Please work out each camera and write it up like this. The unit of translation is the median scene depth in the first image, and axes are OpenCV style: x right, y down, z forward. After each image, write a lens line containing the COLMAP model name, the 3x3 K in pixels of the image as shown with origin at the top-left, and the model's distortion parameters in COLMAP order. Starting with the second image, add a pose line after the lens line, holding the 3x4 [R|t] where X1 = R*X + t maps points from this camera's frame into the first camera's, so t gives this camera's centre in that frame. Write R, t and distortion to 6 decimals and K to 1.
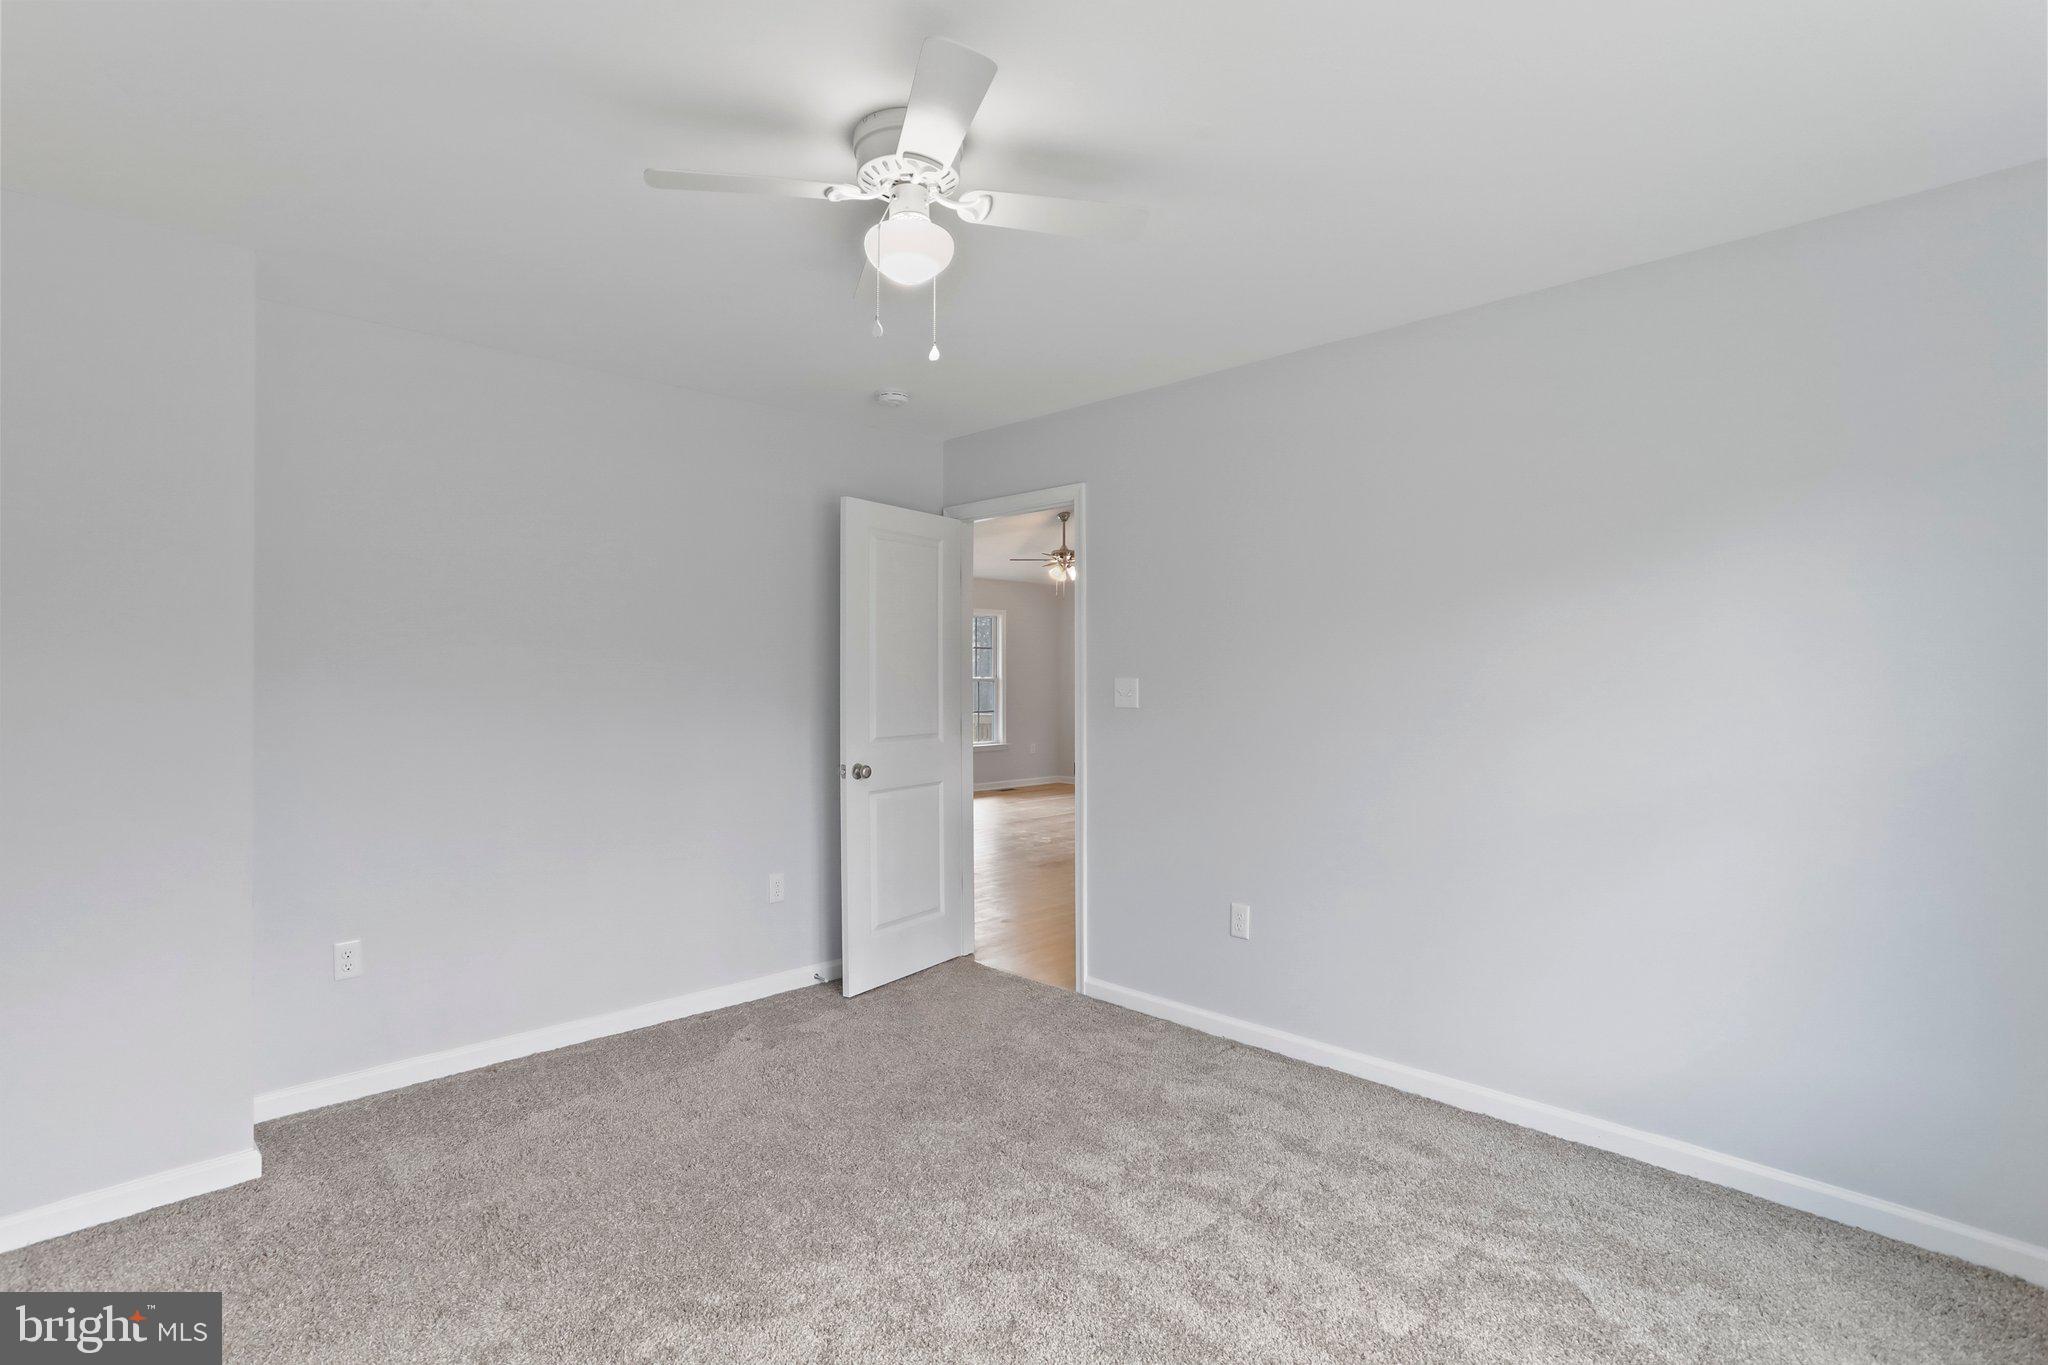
lens RADIAL K [[999.1, 0, 1024.0], [0, 999.1, 682.5], [0, 0, 1]] dist [-0.000400, 0.000079]
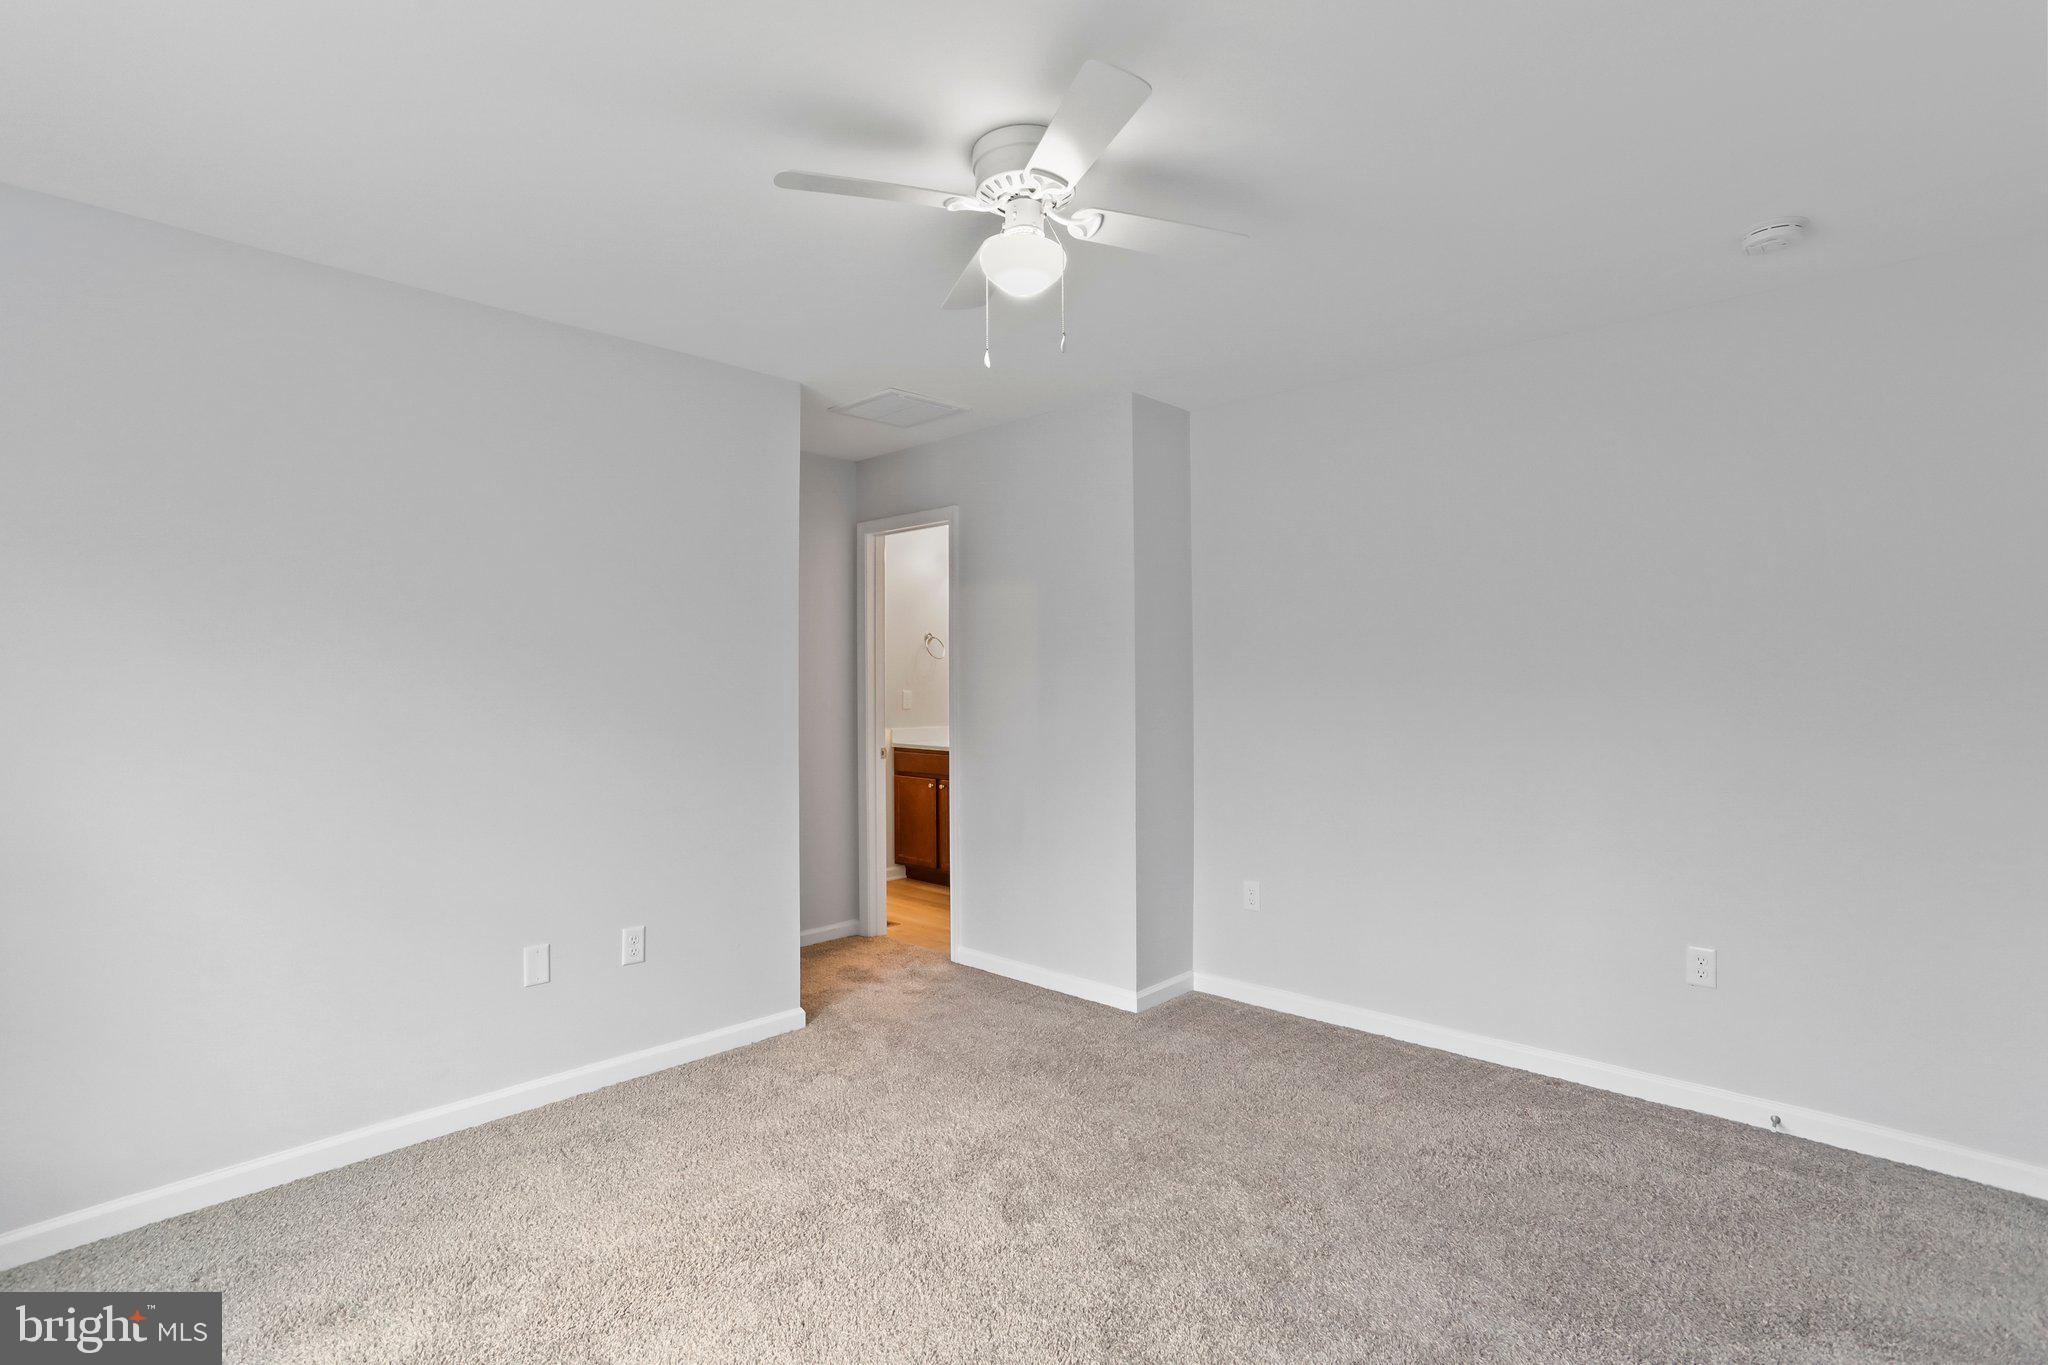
lens RADIAL K [[999.1, 0, 1024.0], [0, 999.1, 682.5], [0, 0, 1]] dist [-0.000400, 0.000079]
pose [[0.043540, -0.003798, -0.999044, 0.556889], [0.002539, 0.999990, -0.003691, 0.000004], [0.999048, -0.002376, 0.043549, 0.578088]]
